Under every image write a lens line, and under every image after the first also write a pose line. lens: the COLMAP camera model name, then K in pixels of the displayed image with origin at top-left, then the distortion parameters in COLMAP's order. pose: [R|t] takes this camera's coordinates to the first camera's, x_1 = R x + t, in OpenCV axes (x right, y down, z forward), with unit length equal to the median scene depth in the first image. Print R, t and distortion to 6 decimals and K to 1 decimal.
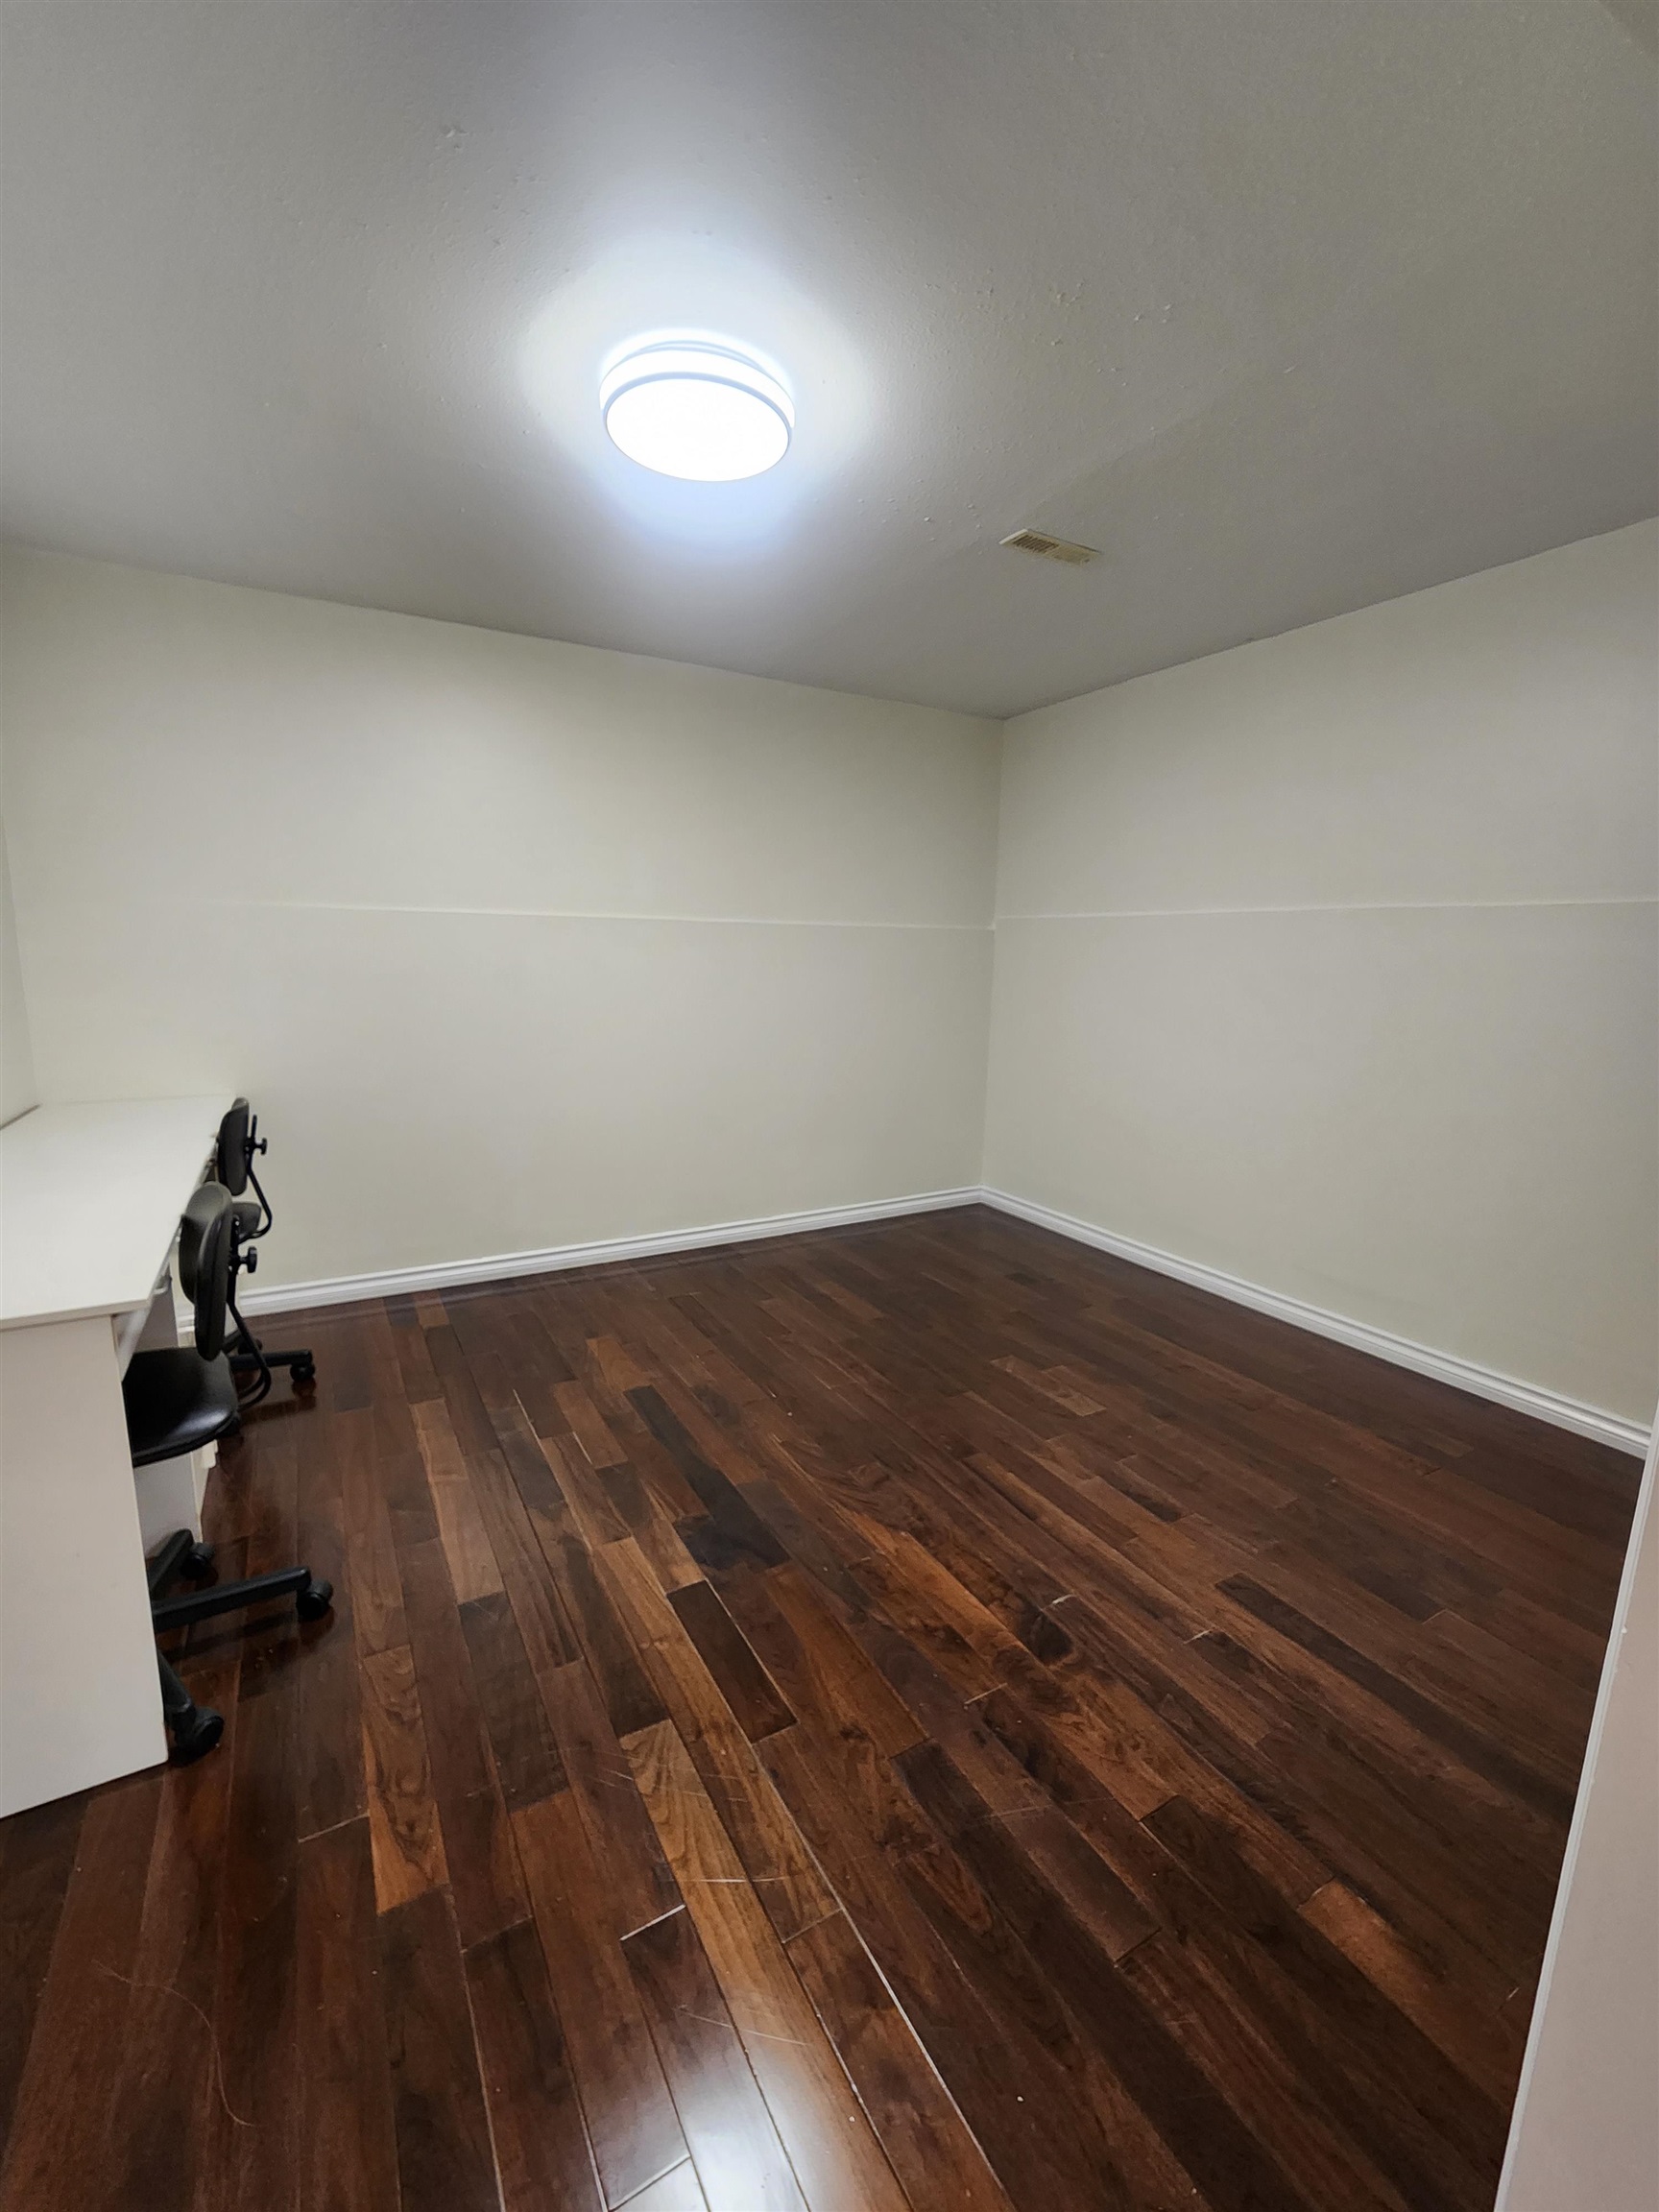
lens RADIAL K [[913.0, 0, 820.1], [0, 913.0, 1112.1], [0, 0, 1]] dist [-0.000918, 0.001261]
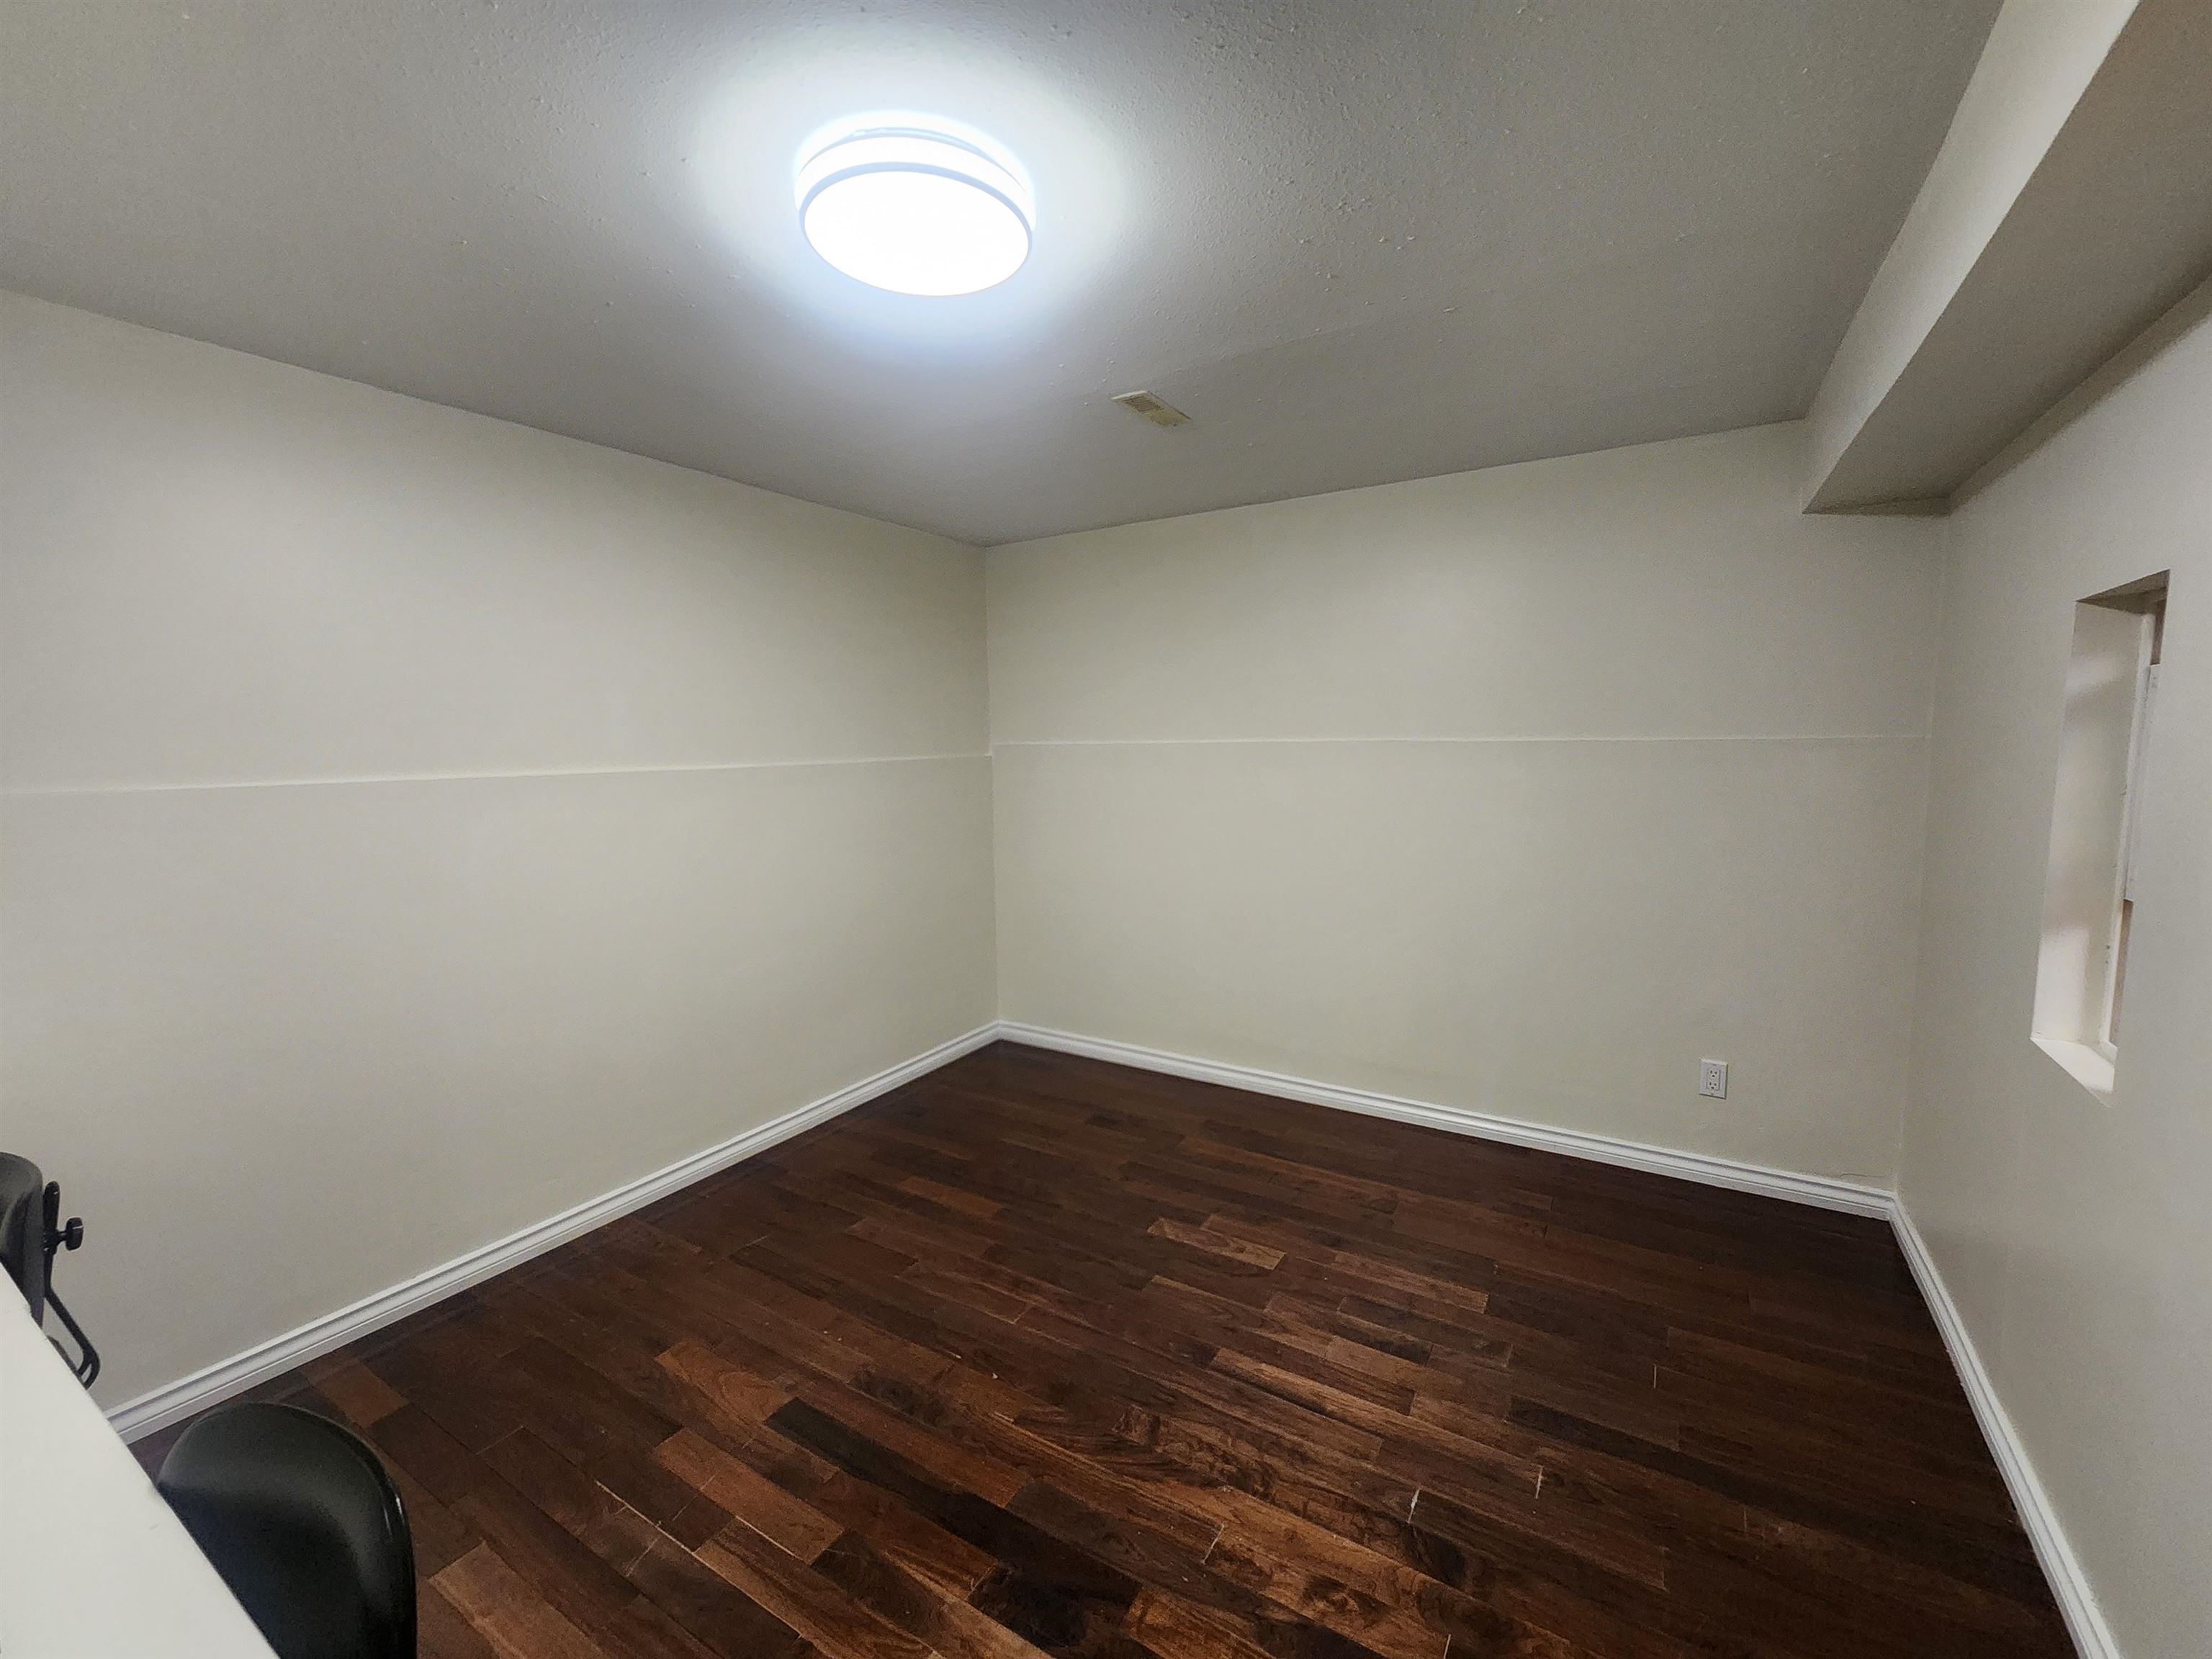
lens RADIAL K [[913.0, 0, 1107.2], [0, 913.0, 826.8], [0, 0, 1]] dist [-0.000918, 0.001261]
pose [[0.877038, -0.080009, 0.473713, -0.303313], [0.117648, 0.991780, -0.050306, -0.112763], [-0.465794, 0.099852, 0.879242, 0.176842]]
